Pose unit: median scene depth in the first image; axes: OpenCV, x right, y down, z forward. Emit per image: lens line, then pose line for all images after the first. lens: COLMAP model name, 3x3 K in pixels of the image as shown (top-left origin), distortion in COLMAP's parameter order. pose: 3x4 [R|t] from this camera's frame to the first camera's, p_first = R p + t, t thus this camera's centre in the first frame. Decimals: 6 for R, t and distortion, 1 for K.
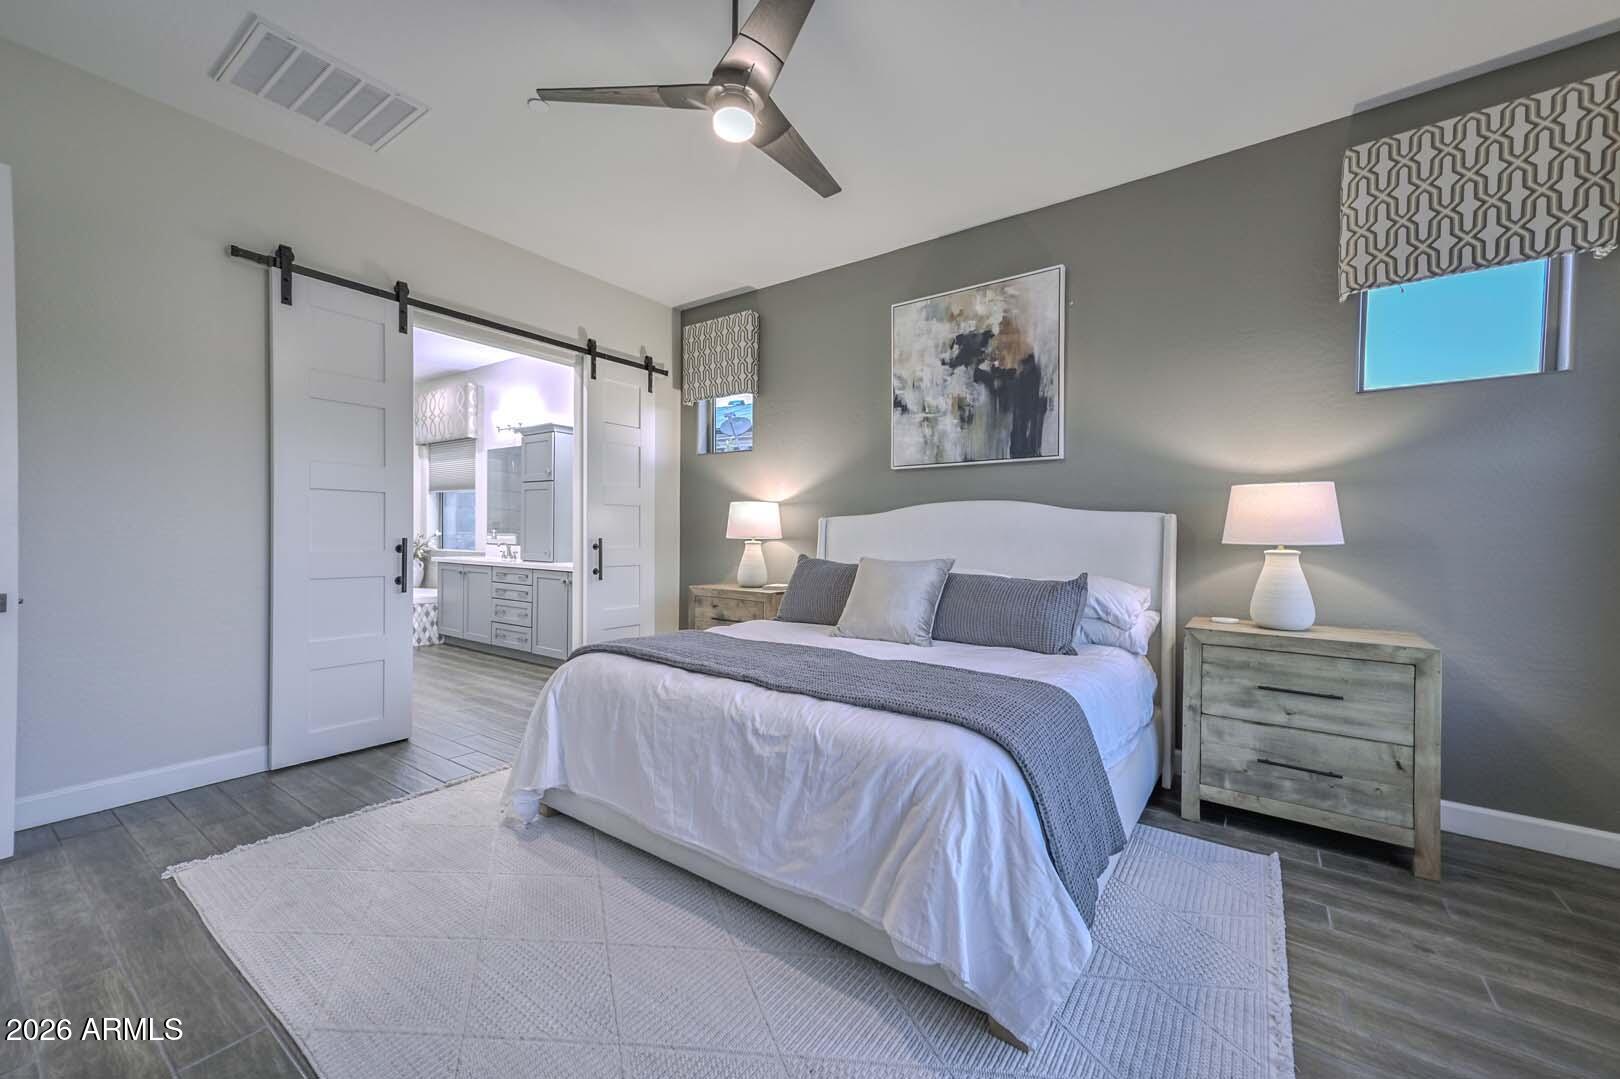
lens RADIAL K [[627.8, 0, 810.0], [0, 627.8, 539.5], [0, 0, 1]] dist [0.024331, 0.000033]
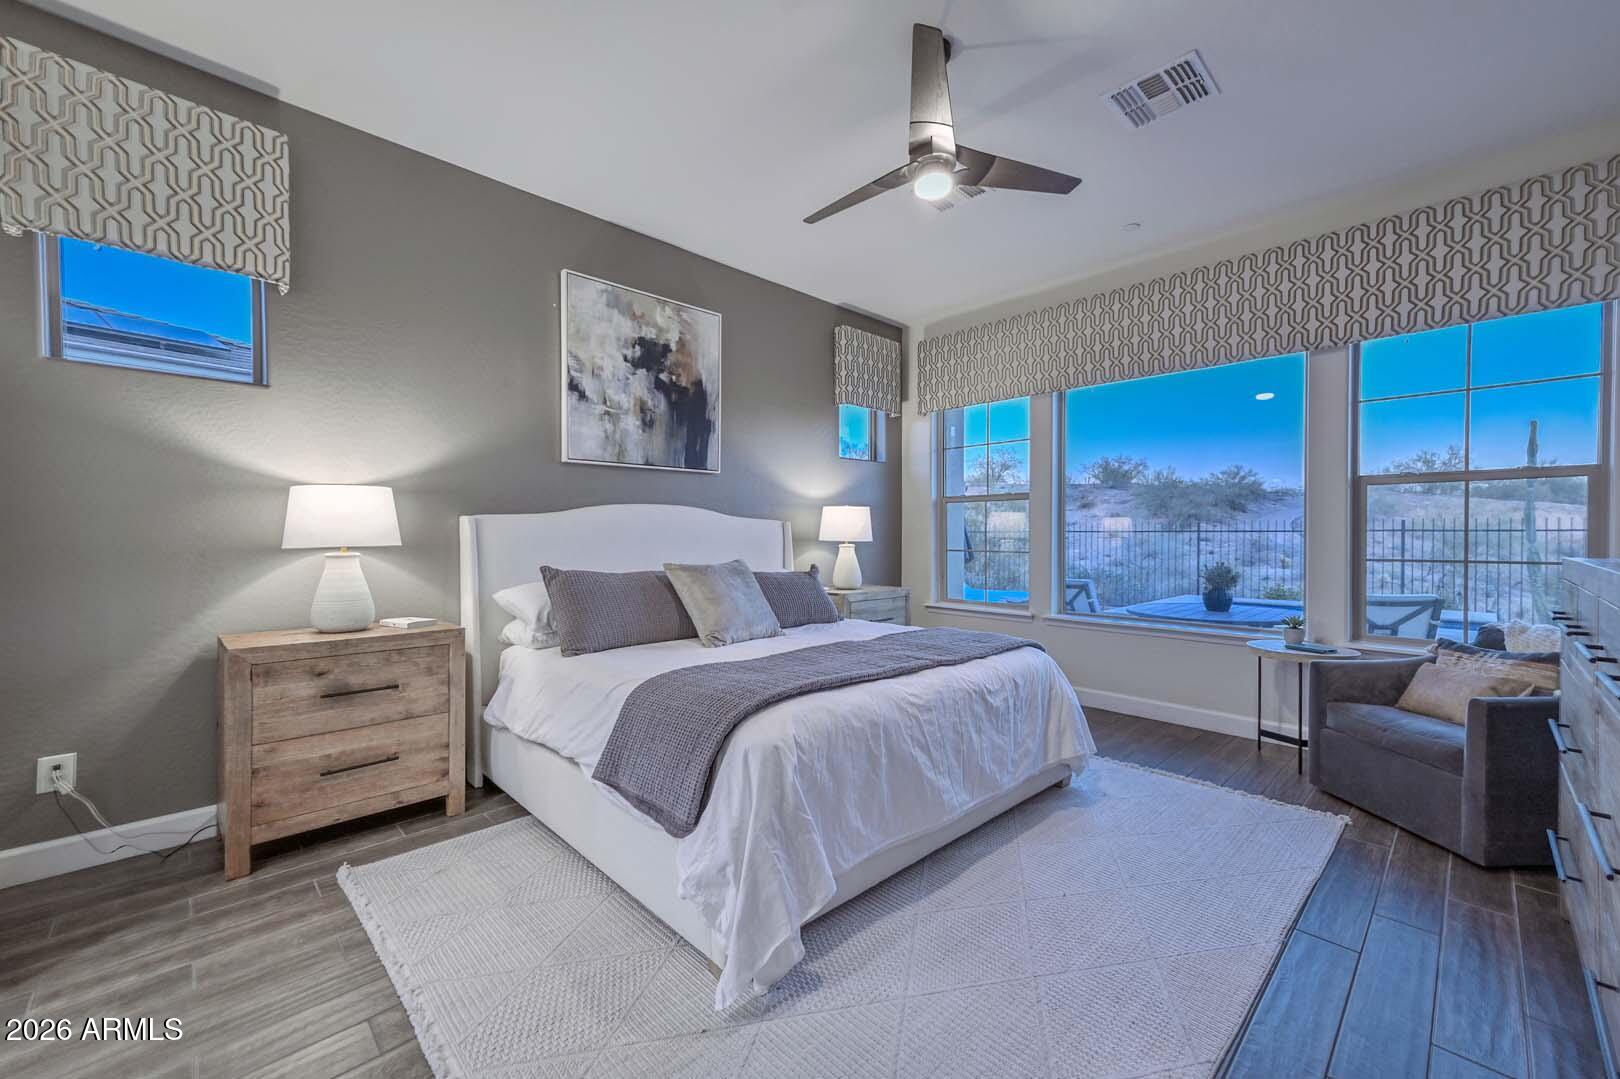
lens RADIAL K [[652.4, 0, 810.0], [0, 652.4, 539.5], [0, 0, 1]] dist [0.015428, 0.000035]
pose [[0.179940, -0.015206, 0.983560, -0.737147], [0.010882, 0.999850, 0.013467, -0.016151], [-0.983617, 0.008280, 0.180079, 0.556809]]
